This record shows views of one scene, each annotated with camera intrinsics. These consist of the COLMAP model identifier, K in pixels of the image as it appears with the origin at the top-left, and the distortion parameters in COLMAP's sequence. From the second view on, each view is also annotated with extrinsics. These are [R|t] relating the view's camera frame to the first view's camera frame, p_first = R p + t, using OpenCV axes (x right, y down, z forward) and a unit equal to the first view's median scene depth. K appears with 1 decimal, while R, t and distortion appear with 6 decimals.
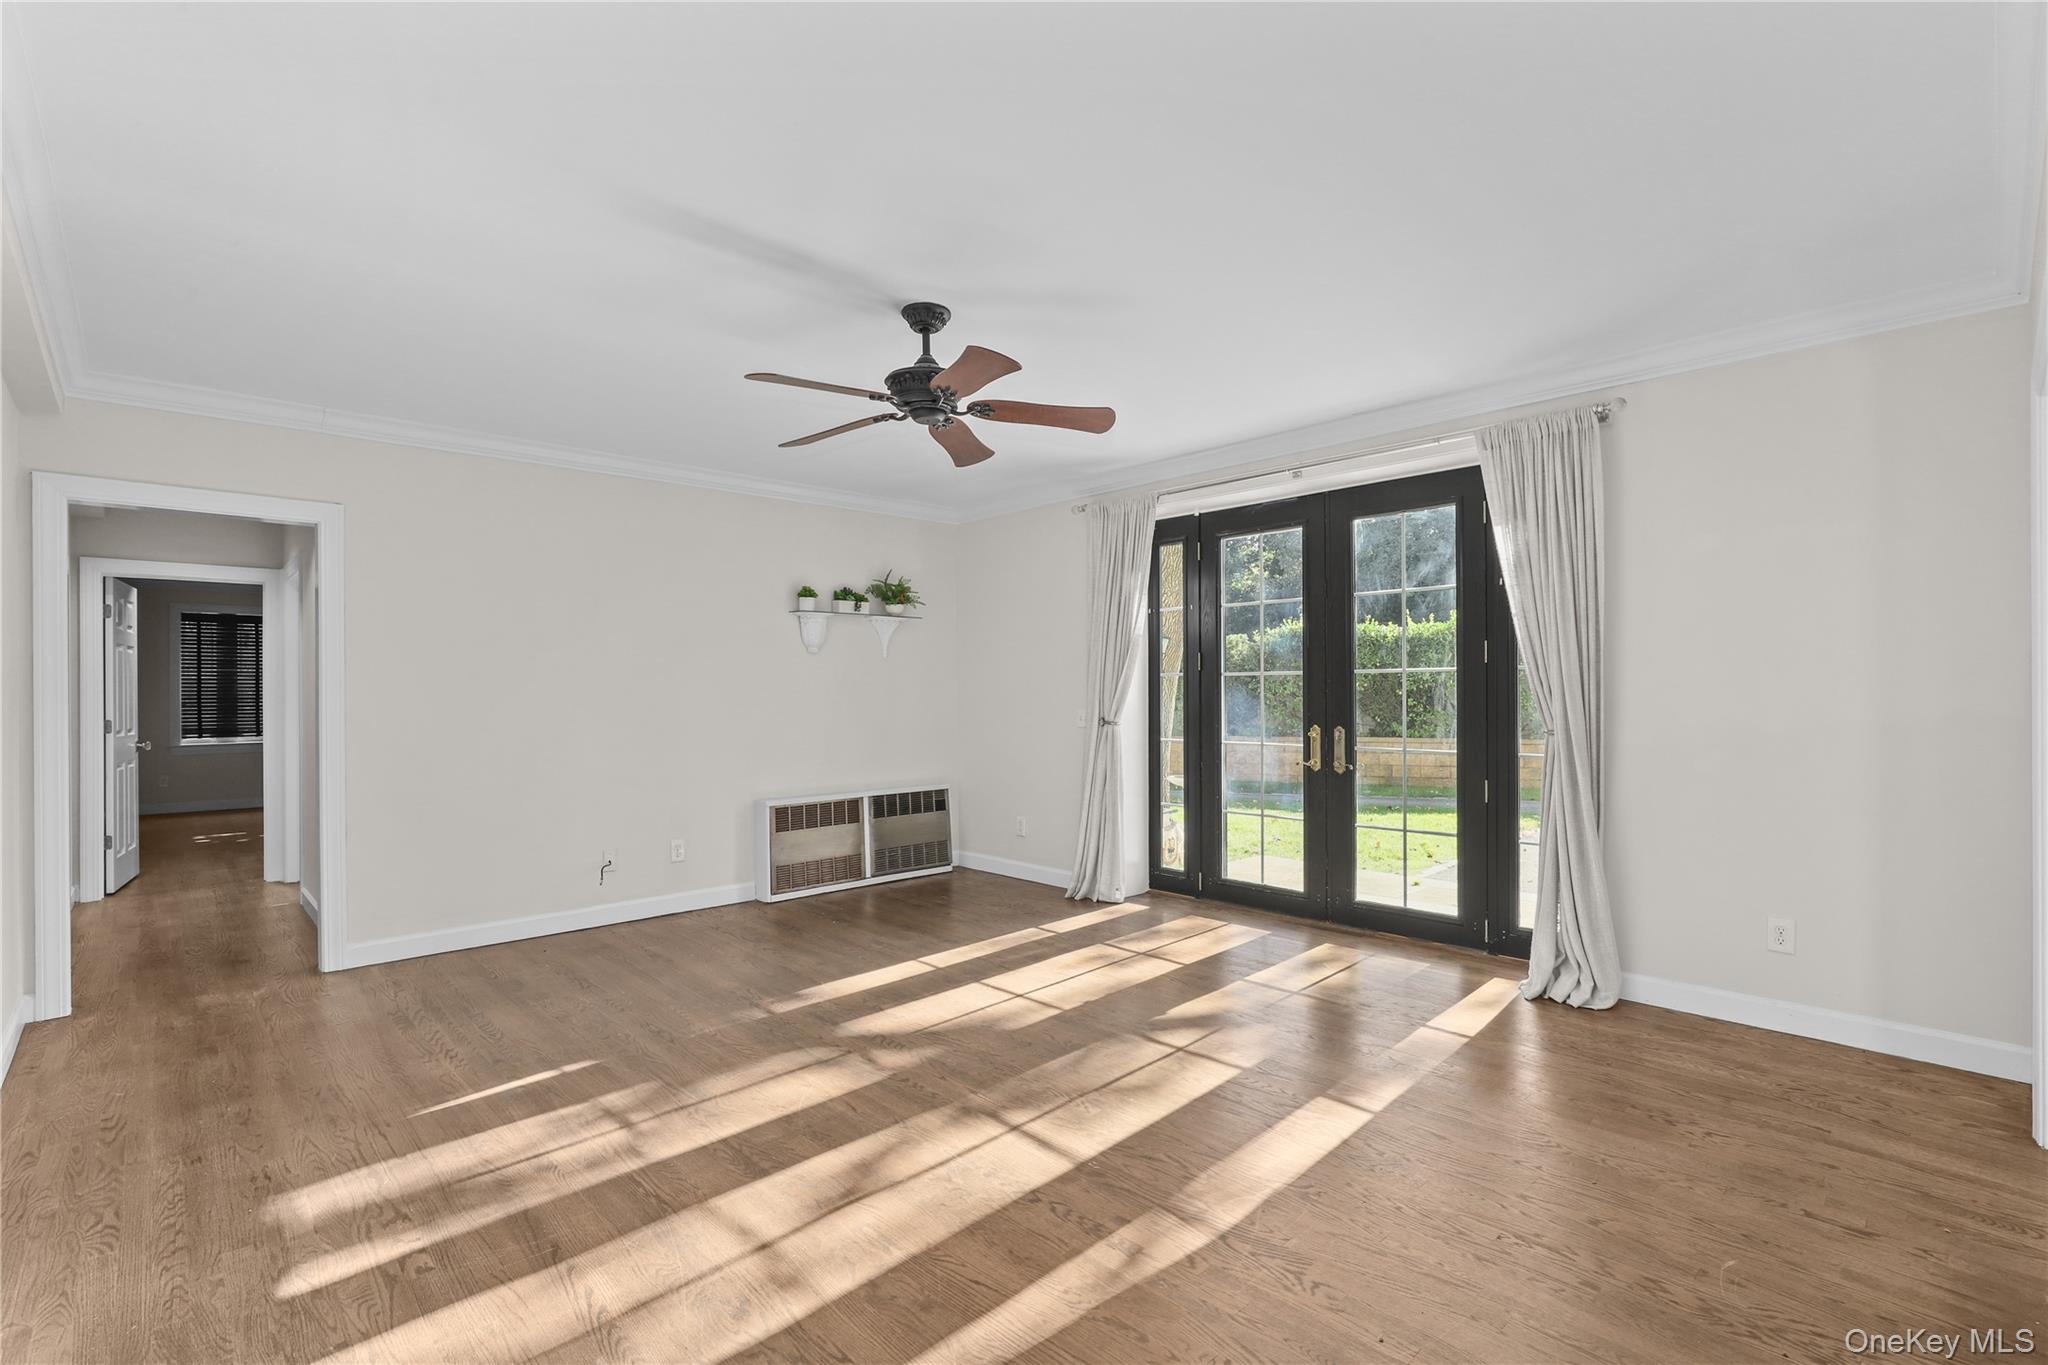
lens RADIAL K [[941.2, 0, 1019.6], [0, 941.2, 687.3], [0, 0, 1]] dist [-0.033485, 0.000490]
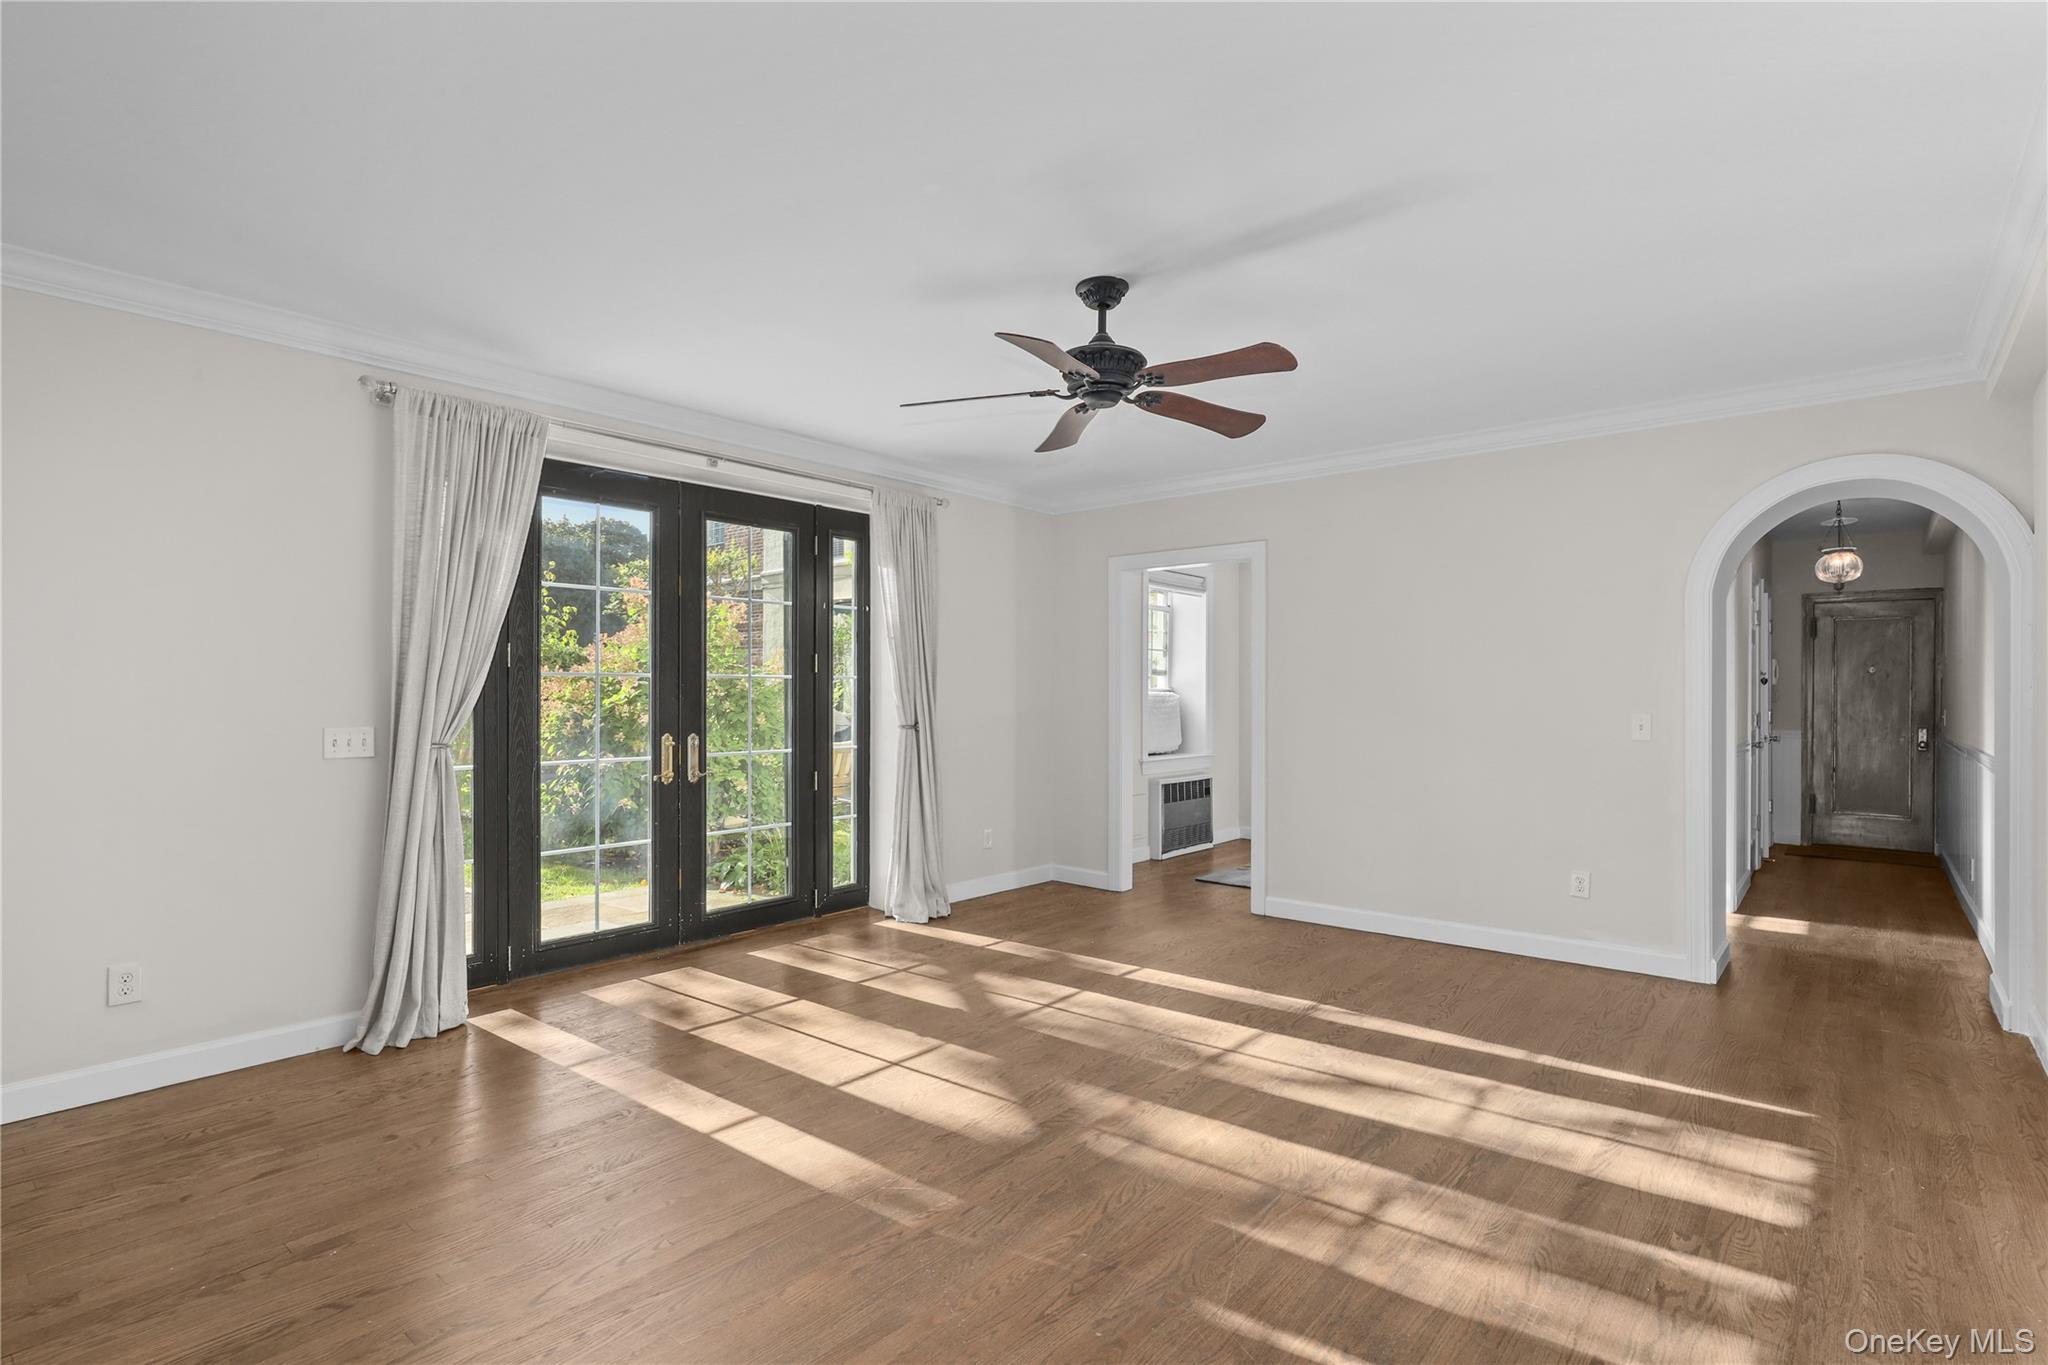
lens RADIAL K [[1007.0, 0, 1024.0], [0, 1007.0, 682.5], [0, 0, 1]] dist [-0.002928, -0.017528]
pose [[-0.124971, 0.015908, 0.992033, -0.964349], [0.000514, 0.999872, -0.015969, 0.008324], [-0.992160, -0.001486, -0.124963, 1.074009]]
